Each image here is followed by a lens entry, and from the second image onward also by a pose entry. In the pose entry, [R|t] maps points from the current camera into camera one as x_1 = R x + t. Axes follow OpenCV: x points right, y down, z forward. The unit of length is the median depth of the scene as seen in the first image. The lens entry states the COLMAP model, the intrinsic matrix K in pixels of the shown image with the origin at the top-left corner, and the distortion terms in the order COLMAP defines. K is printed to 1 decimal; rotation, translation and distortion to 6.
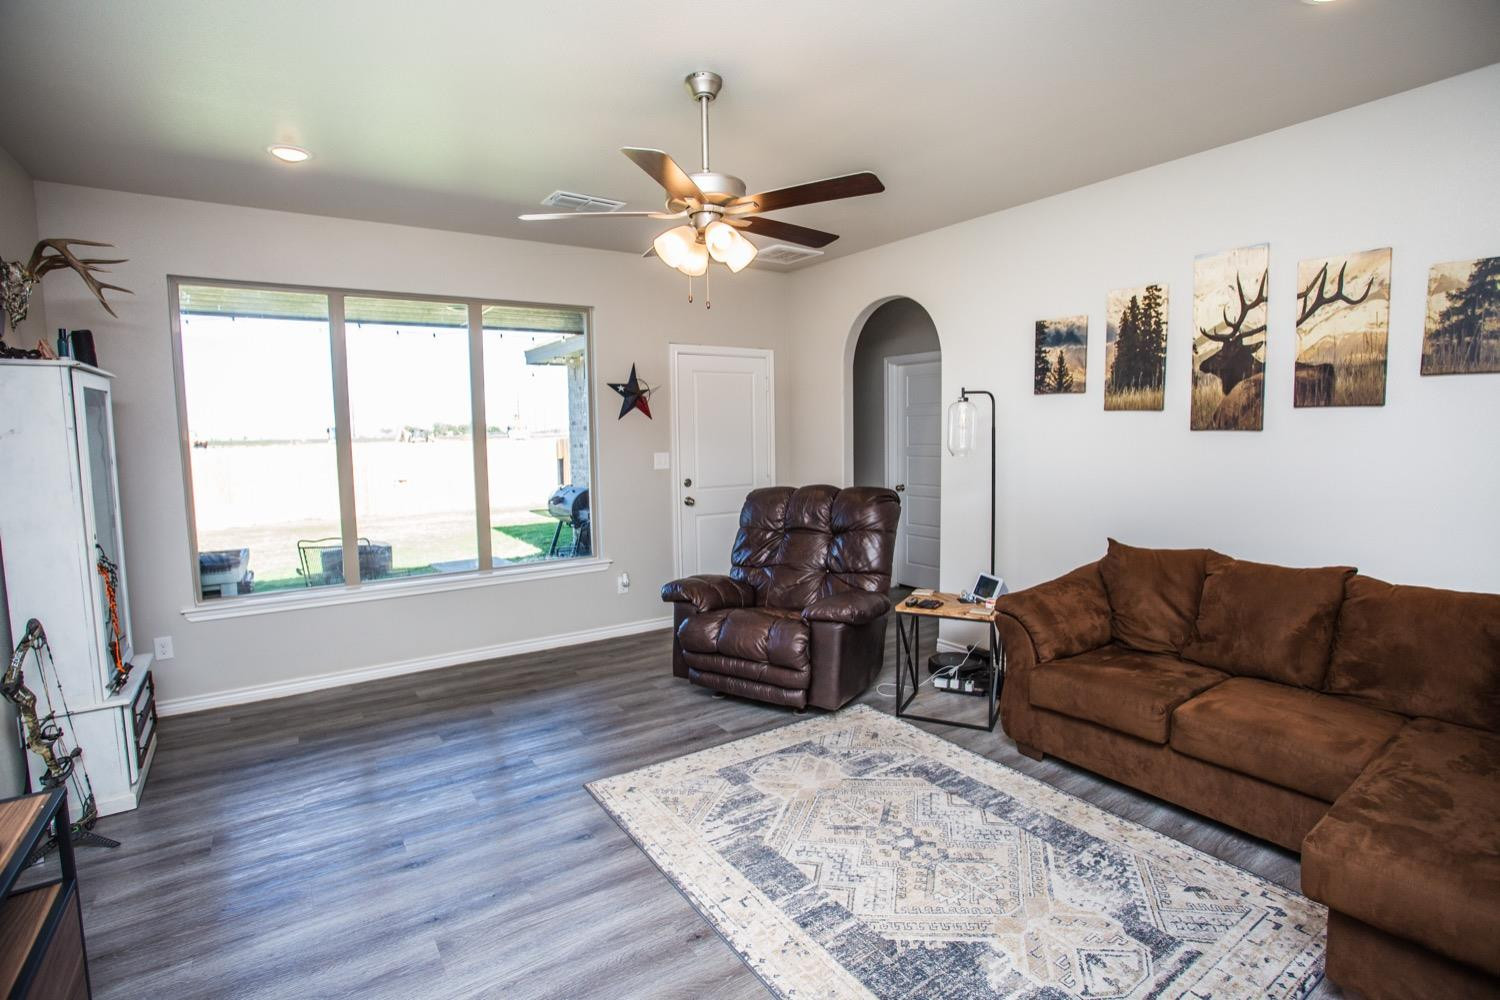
lens RADIAL K [[720.6, 0, 742.8], [0, 720.6, 493.8], [0, 0, 1]] dist [-0.071534, 0.032393]
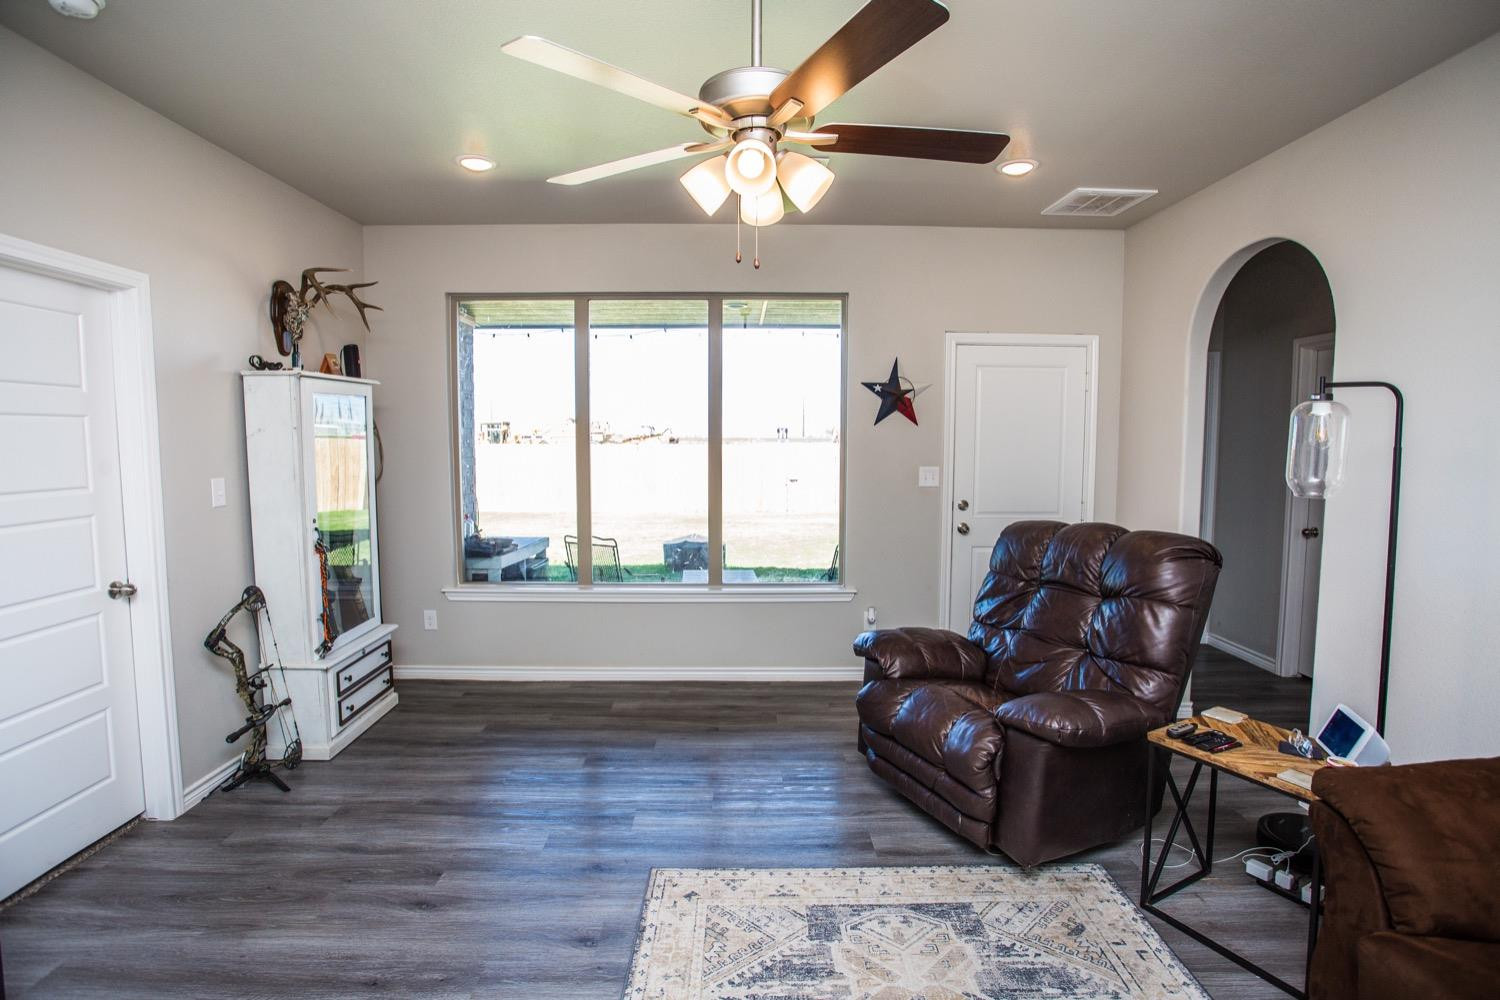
lens RADIAL K [[731.0, 0, 749.1], [0, 731.0, 494.1], [0, 0, 1]] dist [-0.076147, 0.034396]
pose [[0.838491, 0.059948, -0.541608, 0.270306], [-0.064263, 0.997873, 0.010961, -0.035926], [0.541113, 0.025615, 0.840559, 0.323469]]
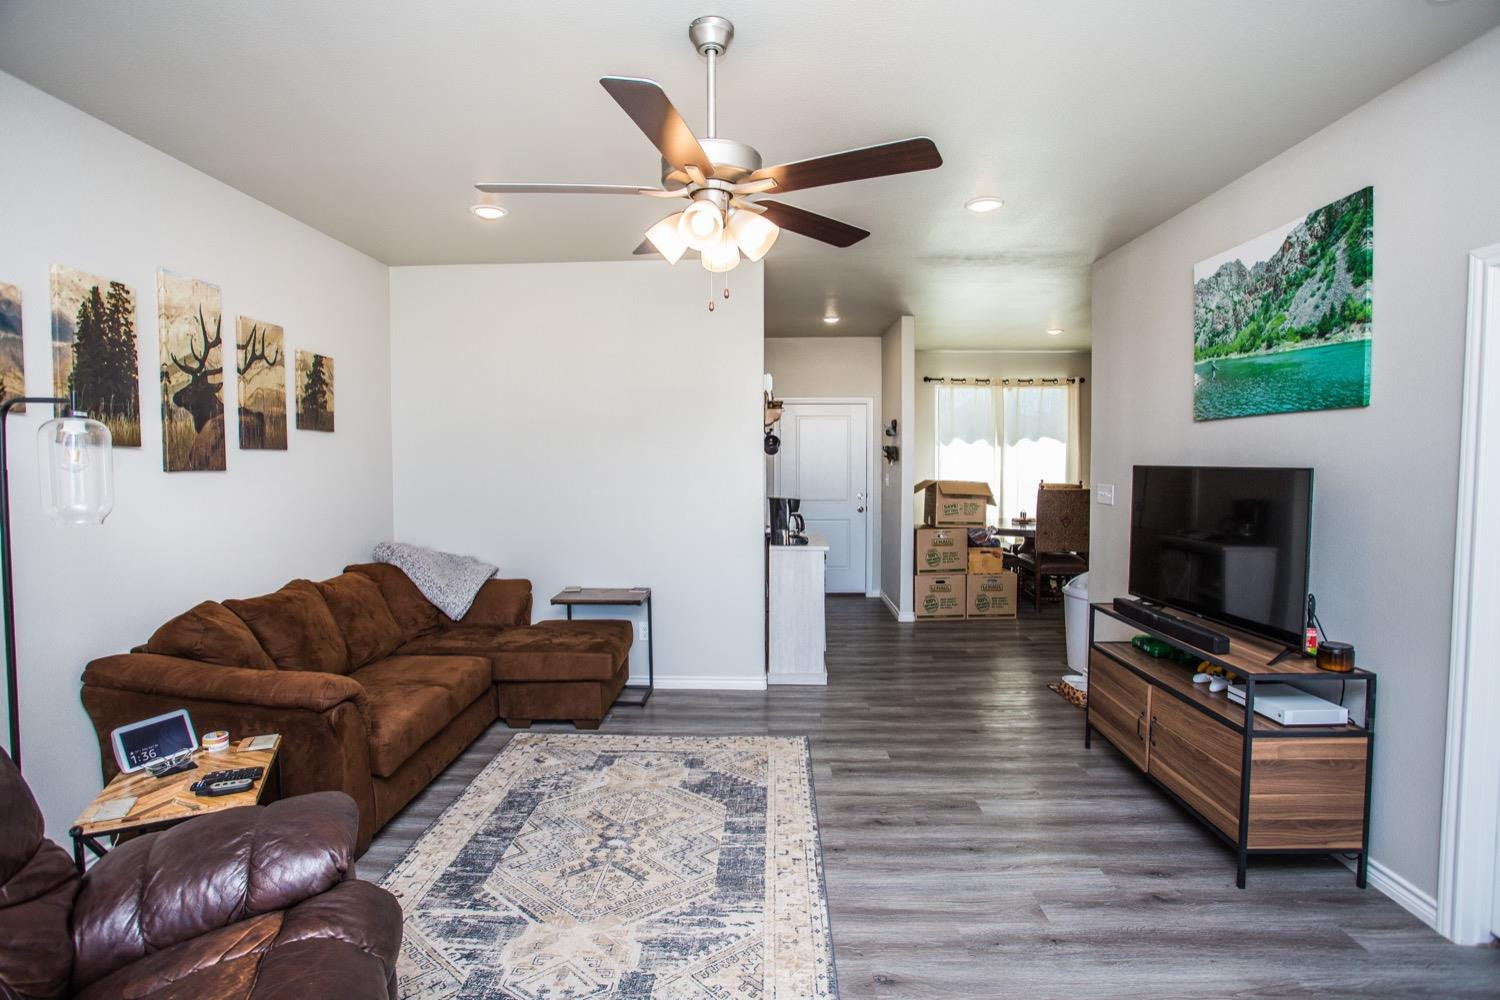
lens RADIAL K [[731.0, 0, 749.1], [0, 731.0, 494.1], [0, 0, 1]] dist [-0.076147, 0.034396]
pose [[-0.818418, -0.010210, 0.574533, -0.434535], [0.067701, 0.991165, 0.114053, -0.114859], [-0.570622, 0.132239, -0.810496, 1.314169]]
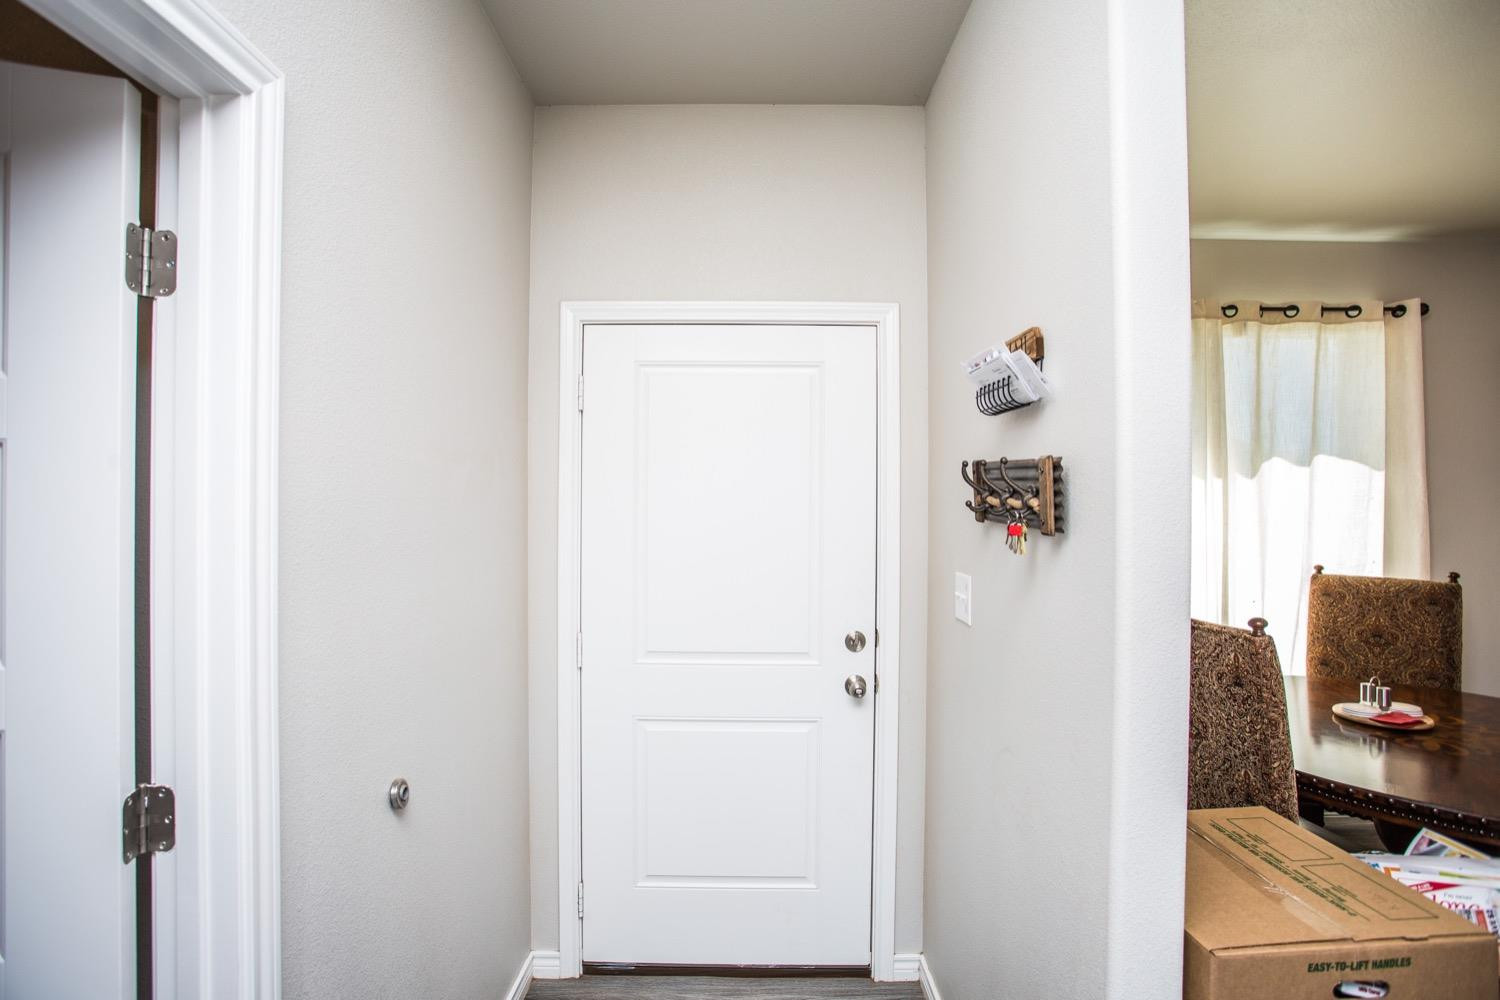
lens RADIAL K [[730.5, 0, 757.7], [0, 730.5, 494.5], [0, 0, 1]] dist [-0.078111, 0.036144]
pose [[-0.838839, 0.014880, 0.544177, 0.323662], [0.056340, 0.996631, 0.059595, 0.002104], [-0.541457, 0.080649, -0.836851, -0.172782]]
